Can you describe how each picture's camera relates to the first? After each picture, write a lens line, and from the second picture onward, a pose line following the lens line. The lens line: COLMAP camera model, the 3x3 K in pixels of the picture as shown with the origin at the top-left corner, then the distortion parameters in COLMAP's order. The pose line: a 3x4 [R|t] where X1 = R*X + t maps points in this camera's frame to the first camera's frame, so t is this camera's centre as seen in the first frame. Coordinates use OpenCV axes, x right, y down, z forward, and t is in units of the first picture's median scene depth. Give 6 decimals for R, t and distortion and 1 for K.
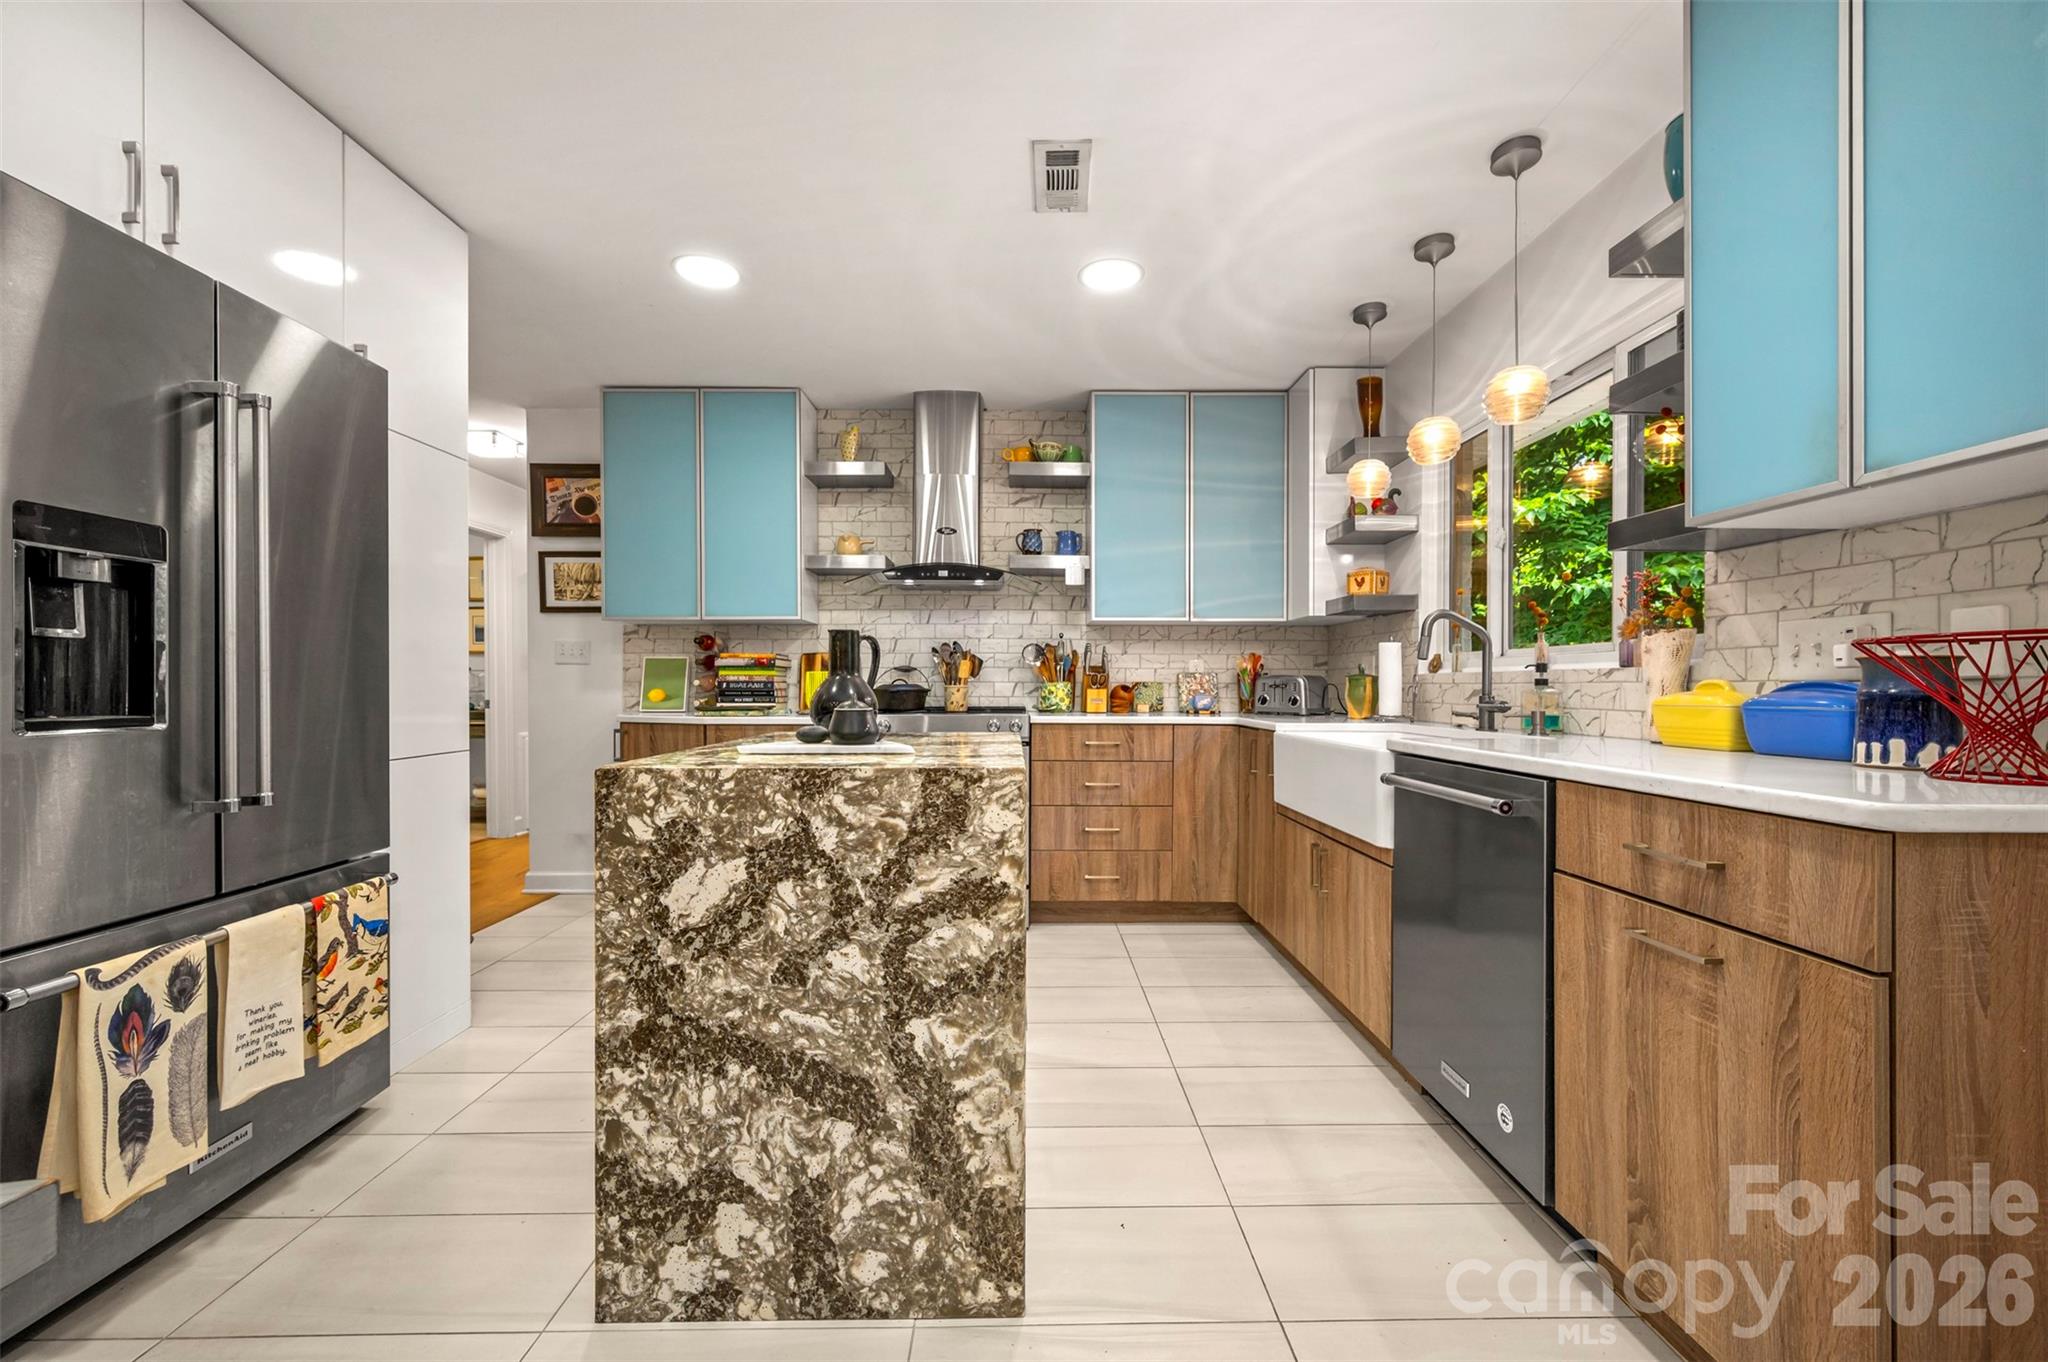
lens RADIAL K [[808.5, 0, 1017.0], [0, 808.5, 689.8], [0, 0, 1]] dist [0.000181, -0.000074]
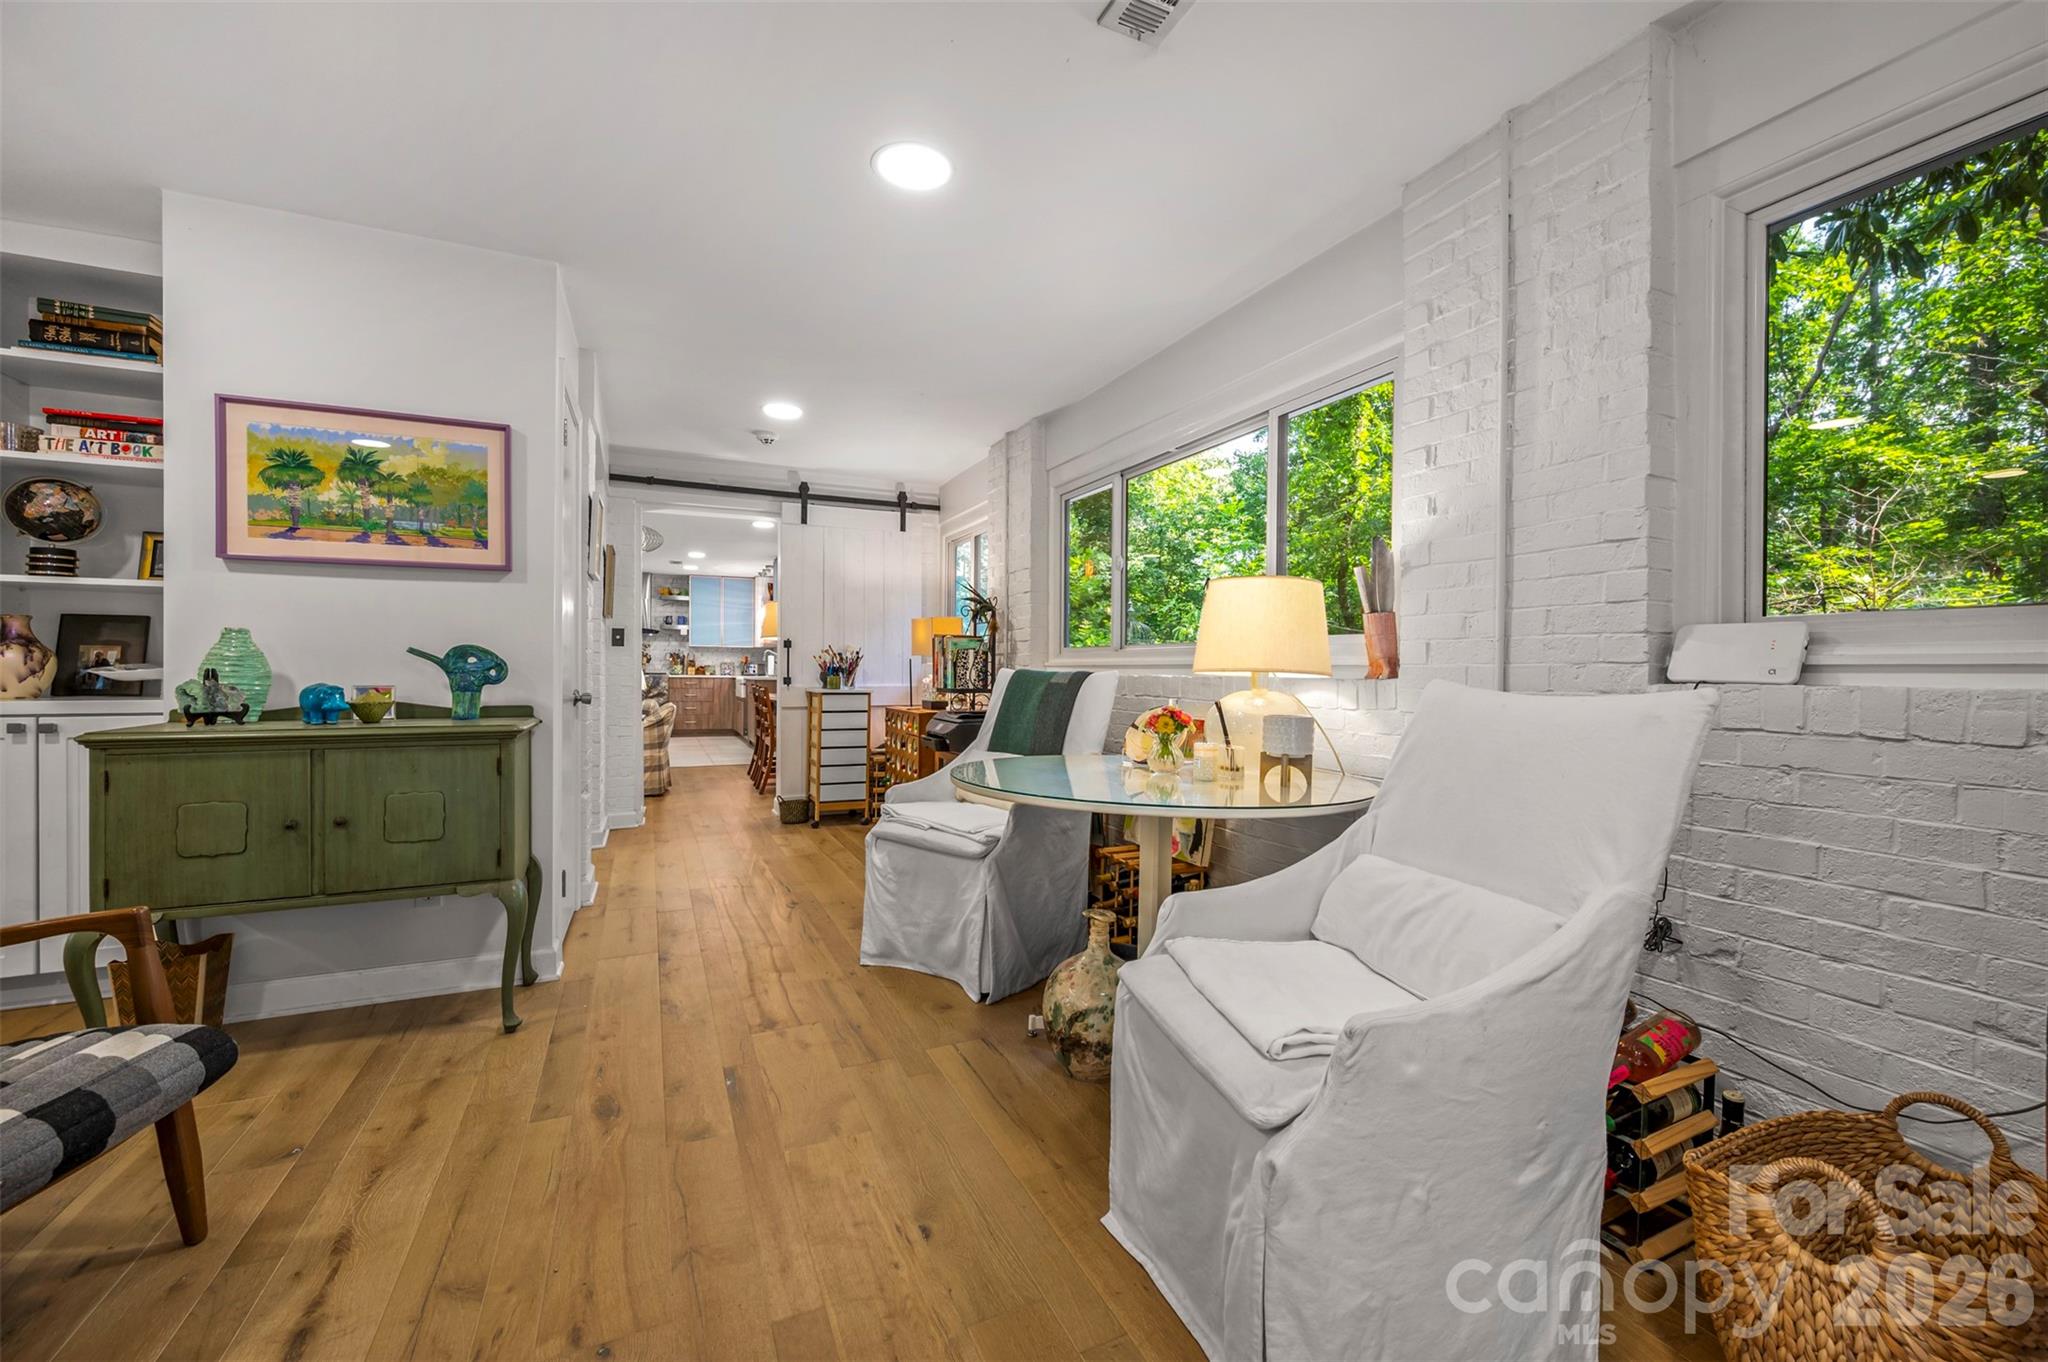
lens RADIAL K [[829.6, 0, 1035.6], [0, 829.6, 673.3], [0, 0, 1]] dist [0.000096, 0.000283]
pose [[0.907804, 0.002507, 0.419388, -0.107950], [-0.003739, 0.999991, 0.002116, 0.027415], [-0.419379, -0.003489, 0.907805, -6.775745]]
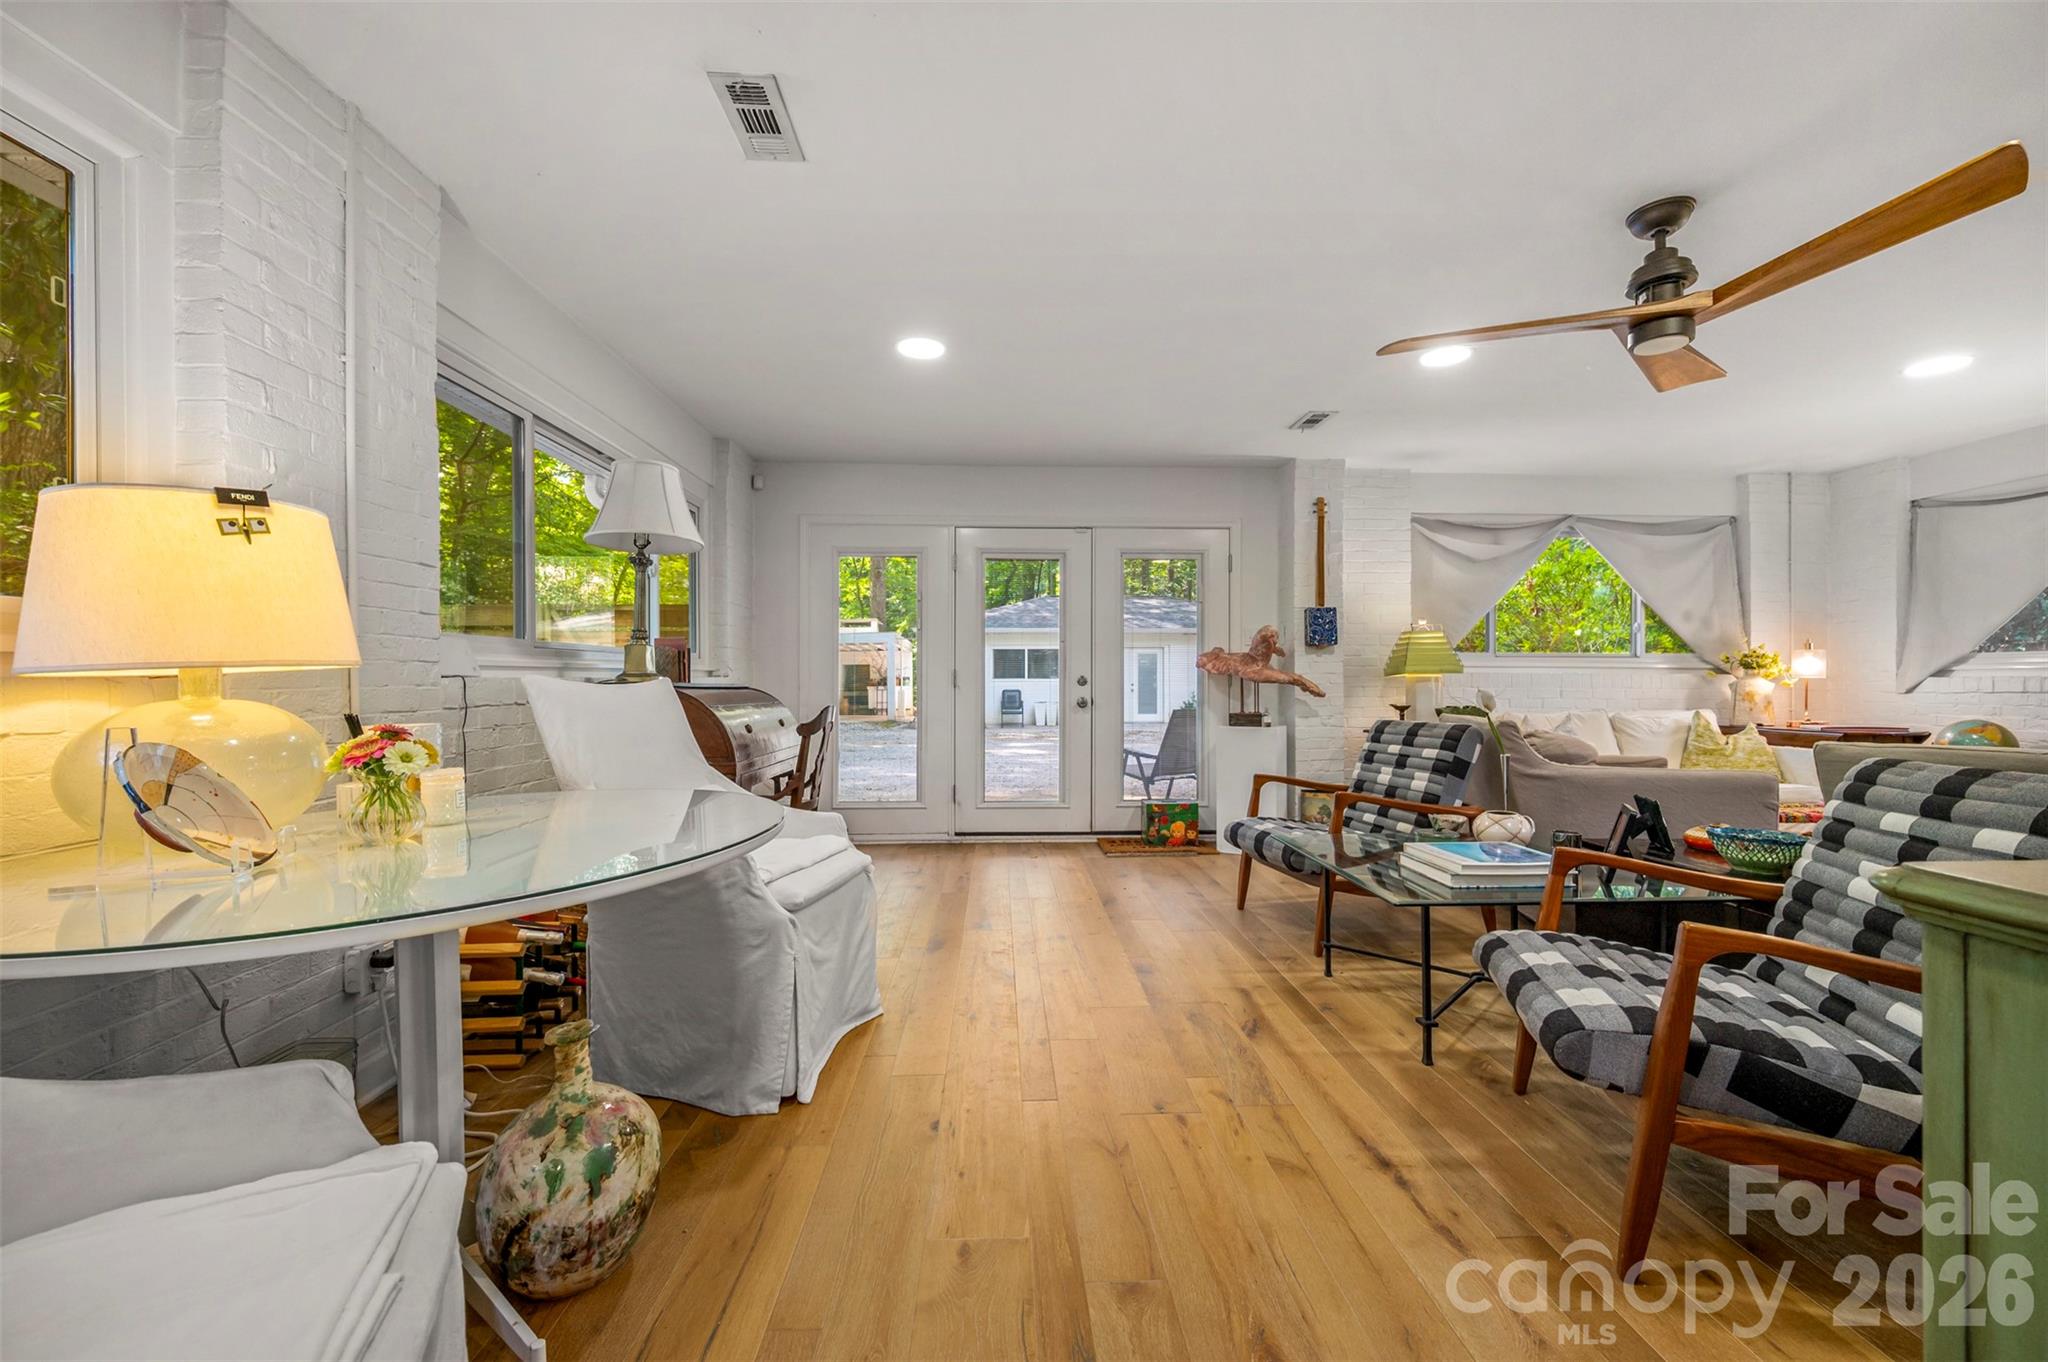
lens RADIAL K [[829.6, 0, 1035.6], [0, 829.6, 673.3], [0, 0, 1]] dist [0.000096, 0.000283]
pose [[-0.999108, 0.001151, -0.042210, 0.100253], [0.001286, 0.999994, -0.003167, 0.038100], [0.042206, -0.003218, -0.999104, -4.525315]]
